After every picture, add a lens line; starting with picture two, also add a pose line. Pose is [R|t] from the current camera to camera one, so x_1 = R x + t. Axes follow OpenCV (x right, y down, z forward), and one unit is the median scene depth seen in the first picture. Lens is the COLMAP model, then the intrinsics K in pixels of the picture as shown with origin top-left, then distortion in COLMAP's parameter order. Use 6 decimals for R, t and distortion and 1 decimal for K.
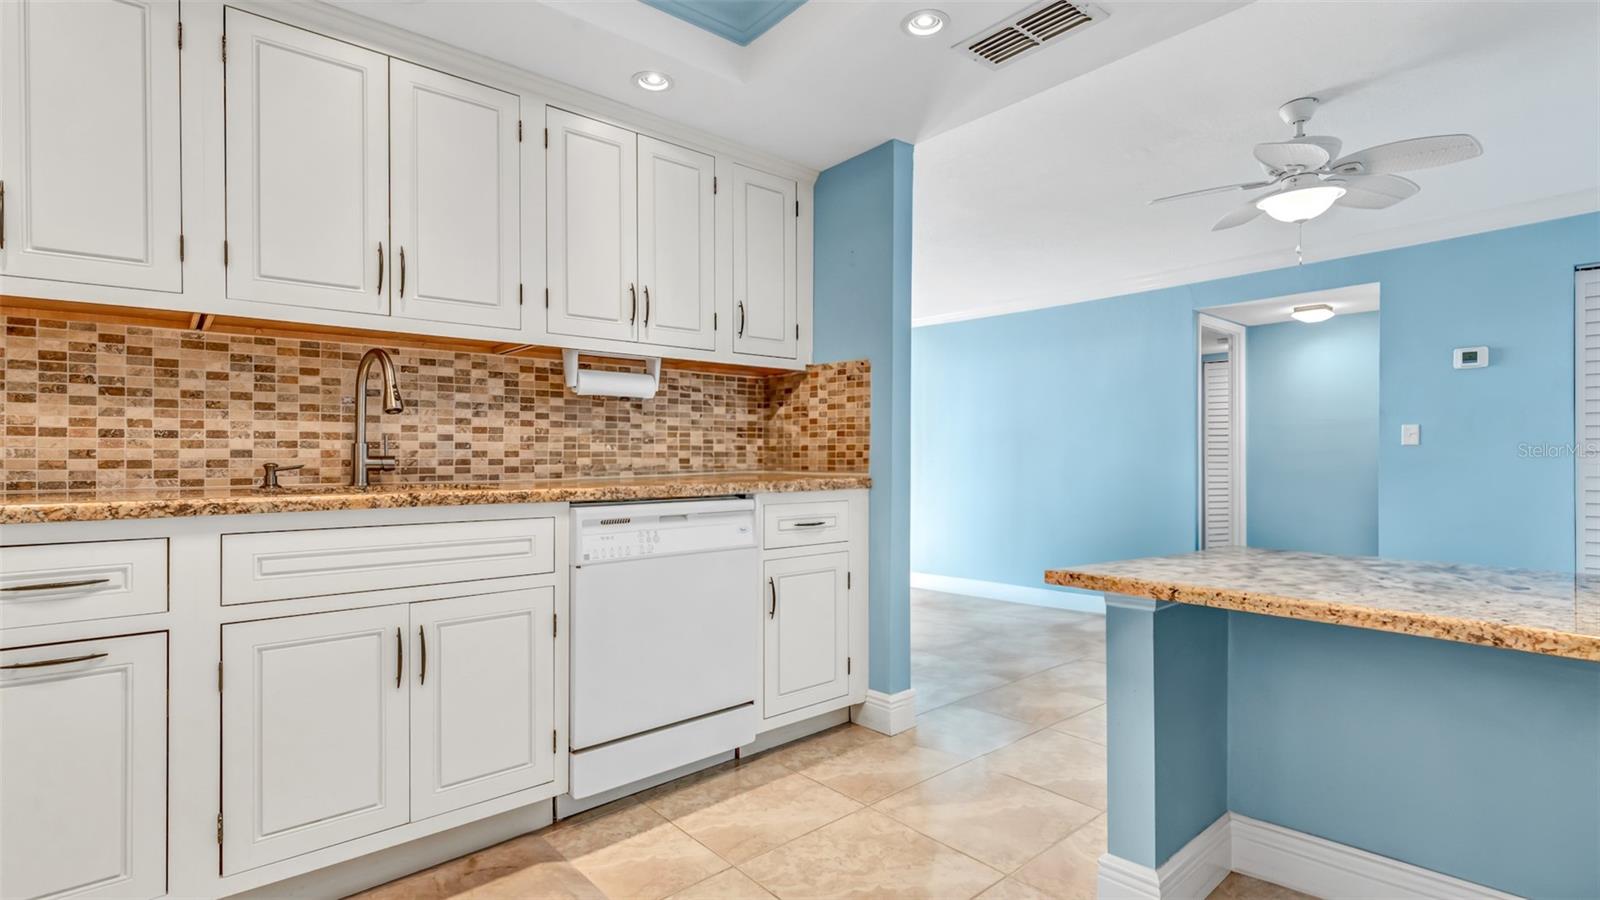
lens RADIAL K [[756.1, 0, 801.3], [0, 756.1, 453.5], [0, 0, 1]] dist [-0.002637, -0.000053]
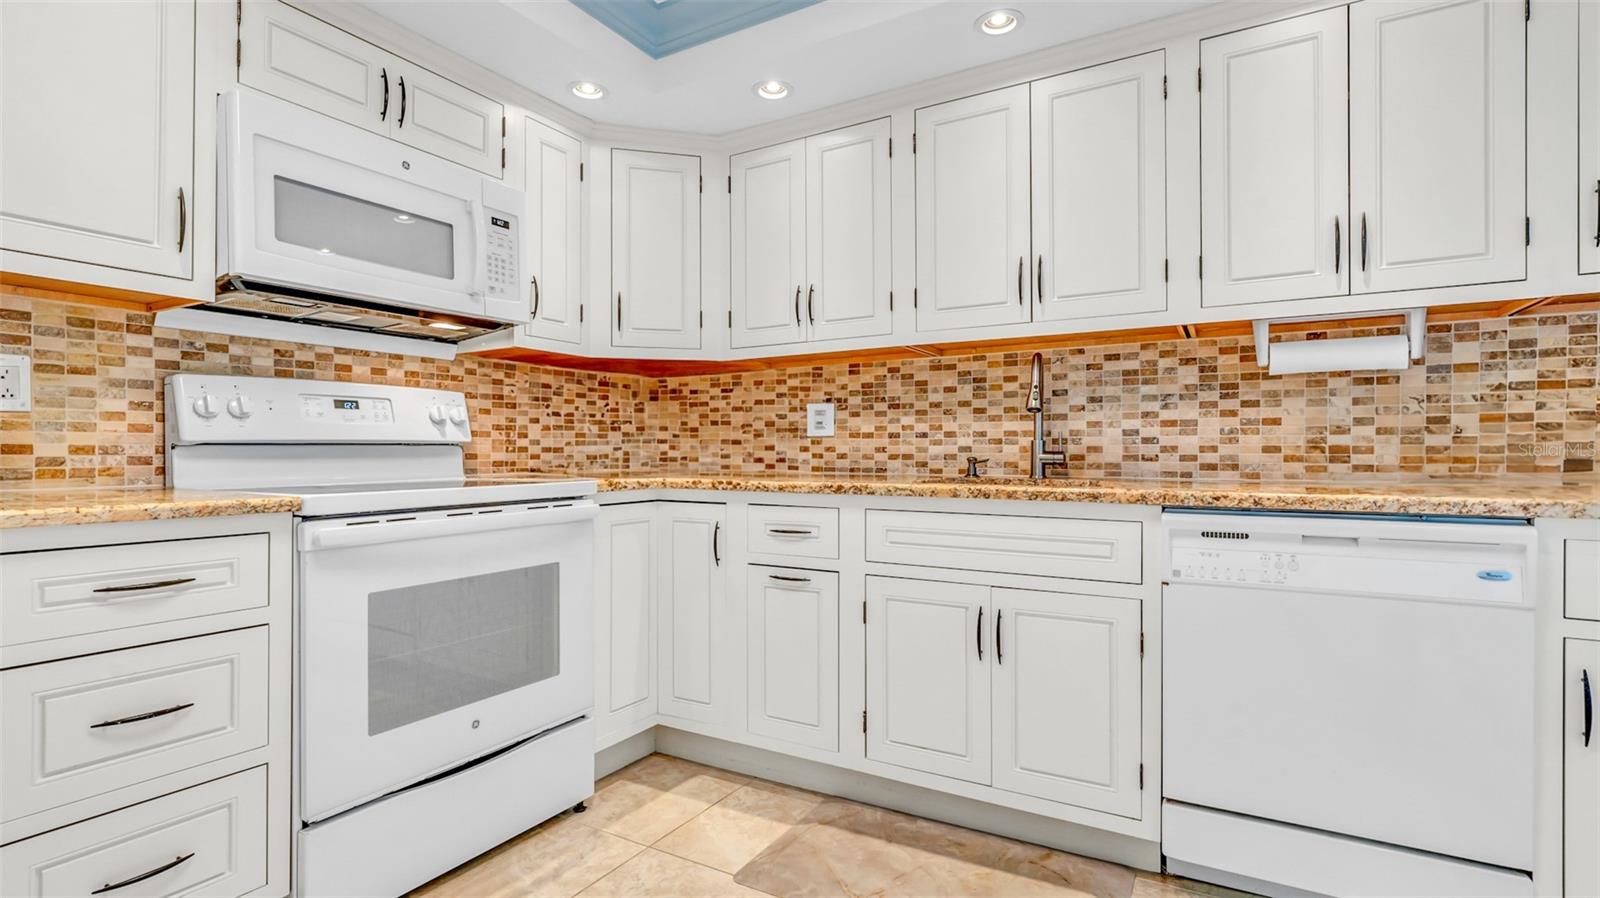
lens RADIAL K [[756.1, 0, 803.0], [0, 756.1, 451.9], [0, 0, 1]] dist [-0.002637, -0.000053]
pose [[0.317568, 0.003619, -0.948229, 0.372406], [0.003588, 0.999981, 0.005018, -0.002872], [0.948229, -0.004996, 0.317549, 0.339746]]
